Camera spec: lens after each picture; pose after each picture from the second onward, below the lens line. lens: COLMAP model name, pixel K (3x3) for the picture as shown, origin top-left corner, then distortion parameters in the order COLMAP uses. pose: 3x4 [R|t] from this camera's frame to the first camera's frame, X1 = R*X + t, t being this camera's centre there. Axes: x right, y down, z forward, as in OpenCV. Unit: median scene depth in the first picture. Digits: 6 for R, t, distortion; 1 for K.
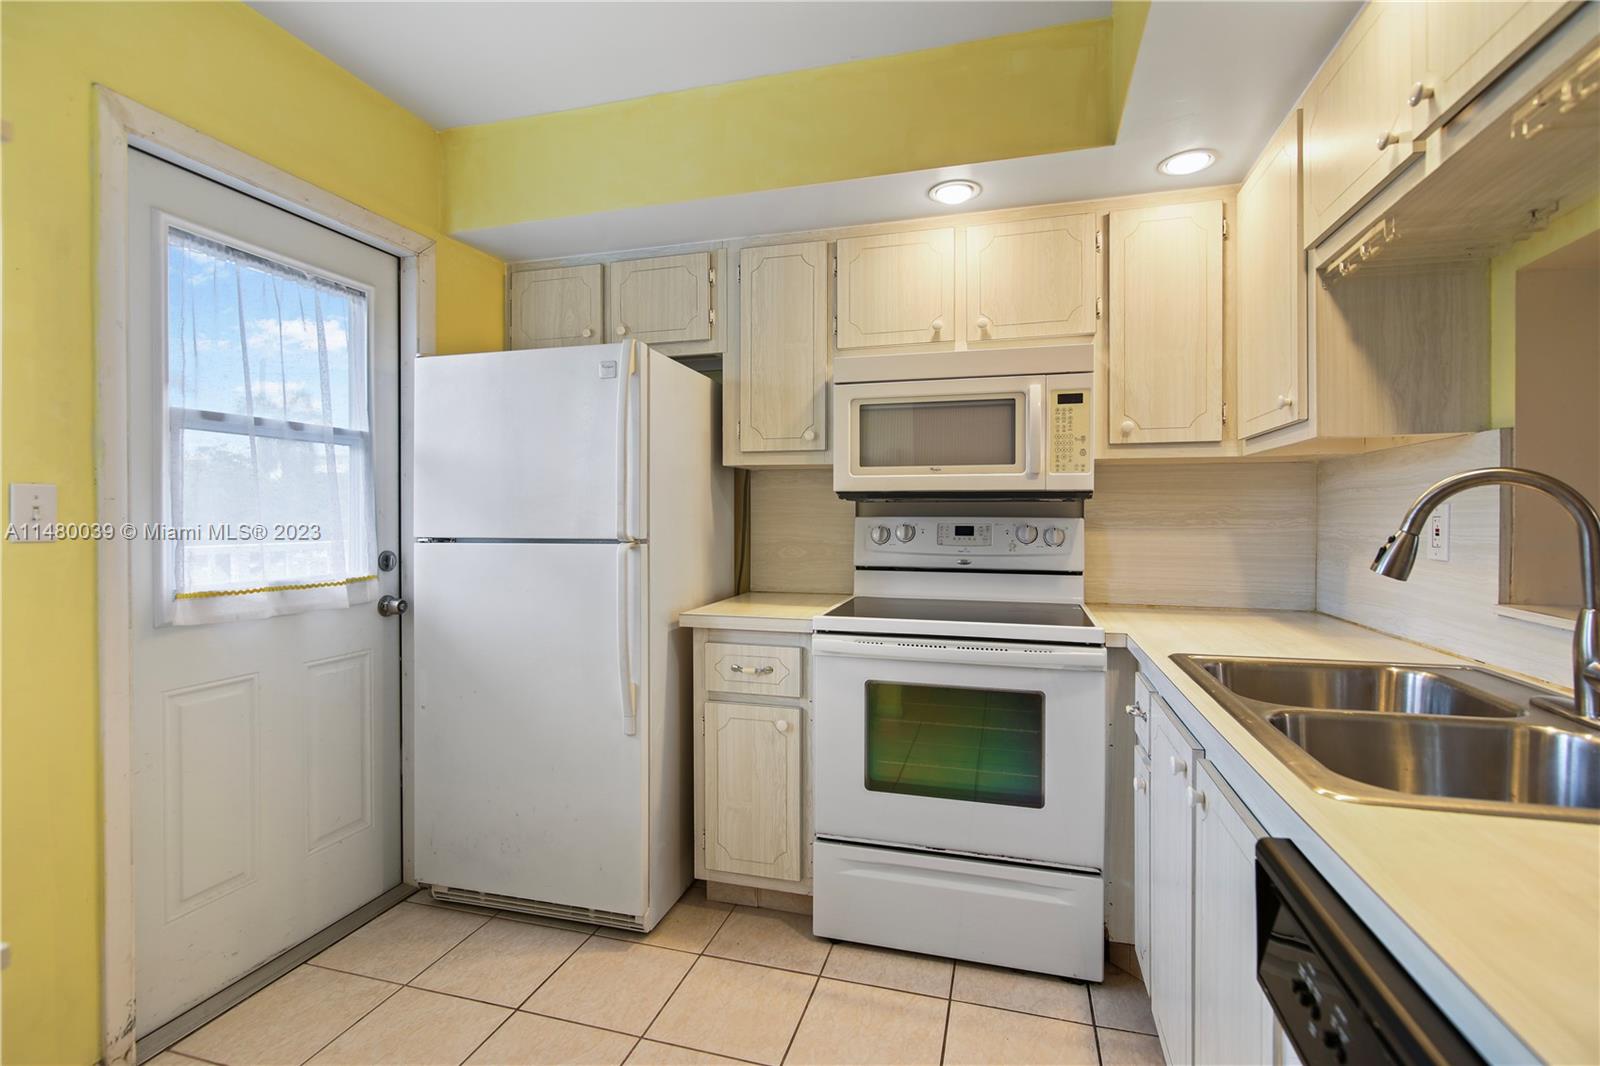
lens RADIAL K [[747.0, 0, 796.7], [0, 747.0, 519.5], [0, 0, 1]] dist [-0.001630, 0.000036]
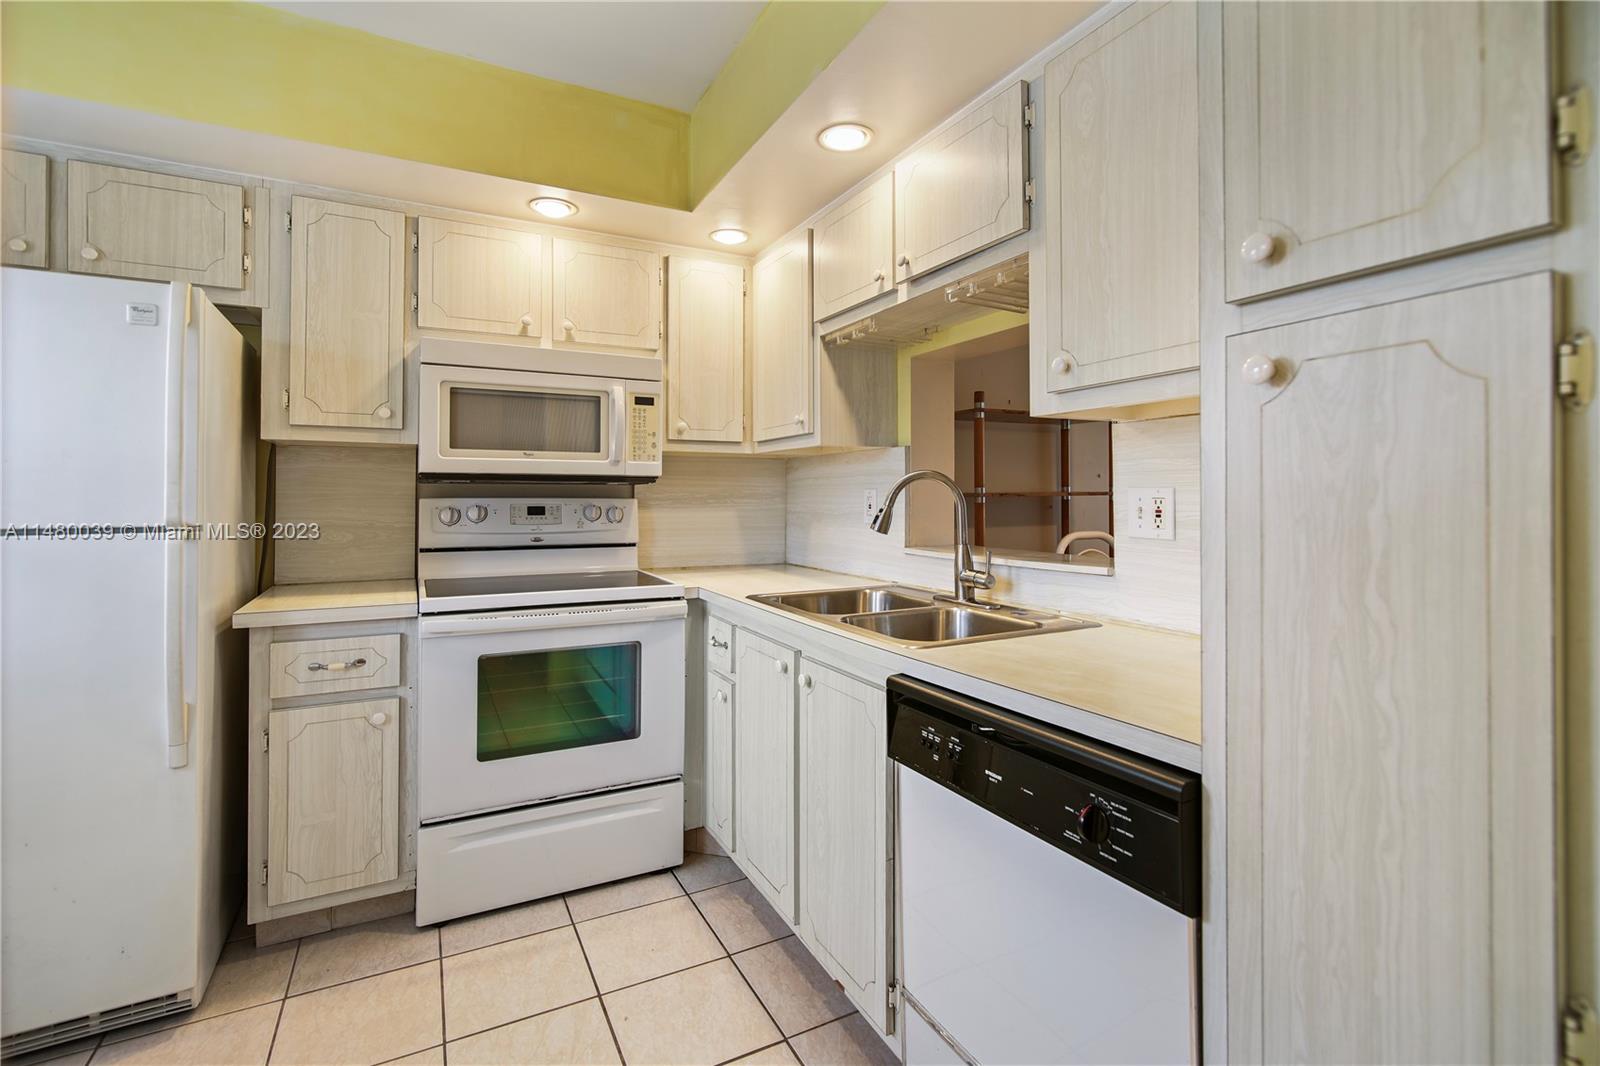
lens RADIAL K [[737.3, 0, 805.3], [0, 737.3, 489.1], [0, 0, 1]] dist [0.002084, 0.000274]
pose [[0.722022, 0.005806, 0.691846, -0.275286], [0.004492, 0.999904, -0.013079, -0.000716], [-0.691856, 0.012551, 0.721926, -0.052527]]
